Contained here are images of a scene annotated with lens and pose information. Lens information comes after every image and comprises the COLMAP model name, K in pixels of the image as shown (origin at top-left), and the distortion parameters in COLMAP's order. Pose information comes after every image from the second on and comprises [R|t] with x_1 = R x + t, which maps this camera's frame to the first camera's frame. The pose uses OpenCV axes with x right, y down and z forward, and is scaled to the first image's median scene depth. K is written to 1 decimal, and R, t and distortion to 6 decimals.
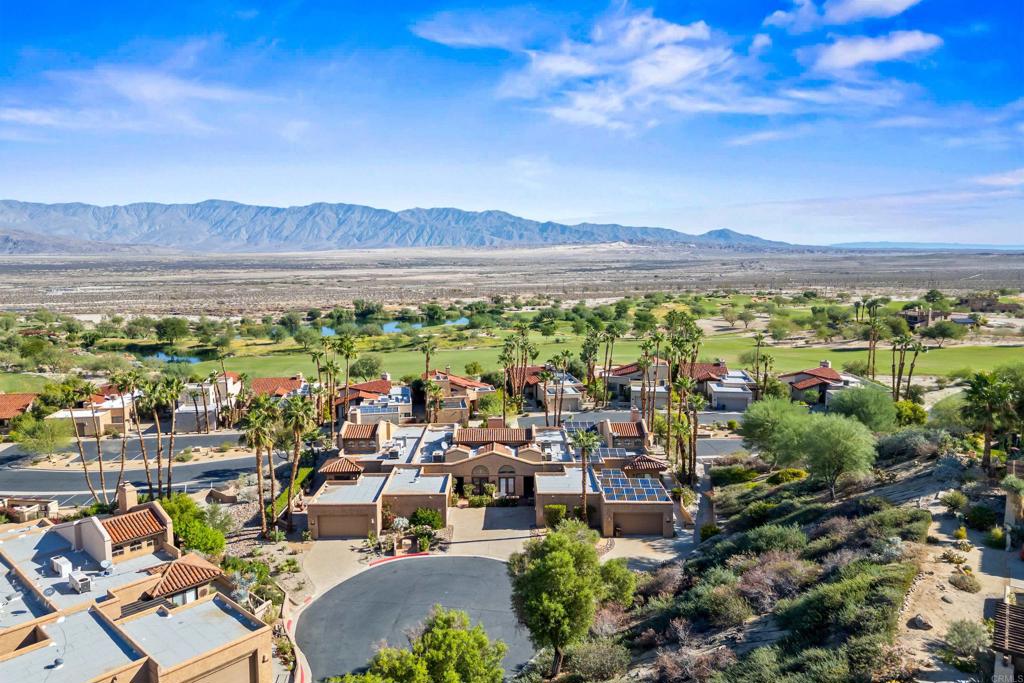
lens RADIAL K [[708.6, 0, 515.9], [0, 708.6, 340.7], [0, 0, 1]] dist [0.091485, -0.102845]
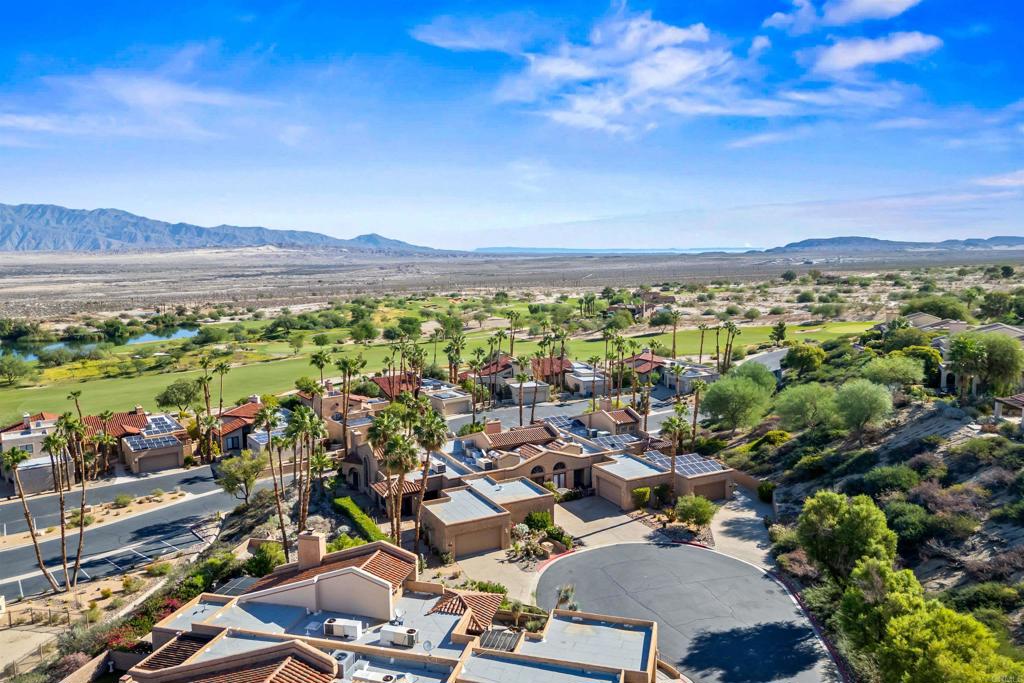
lens RADIAL K [[708.6, 0, 515.9], [0, 708.6, 340.7], [0, 0, 1]] dist [0.091485, -0.102845]
pose [[0.887669, -0.062884, 0.456169, -0.537157], [0.065590, 0.997797, 0.009915, -0.018231], [-0.455788, 0.021119, 0.889838, 0.091158]]
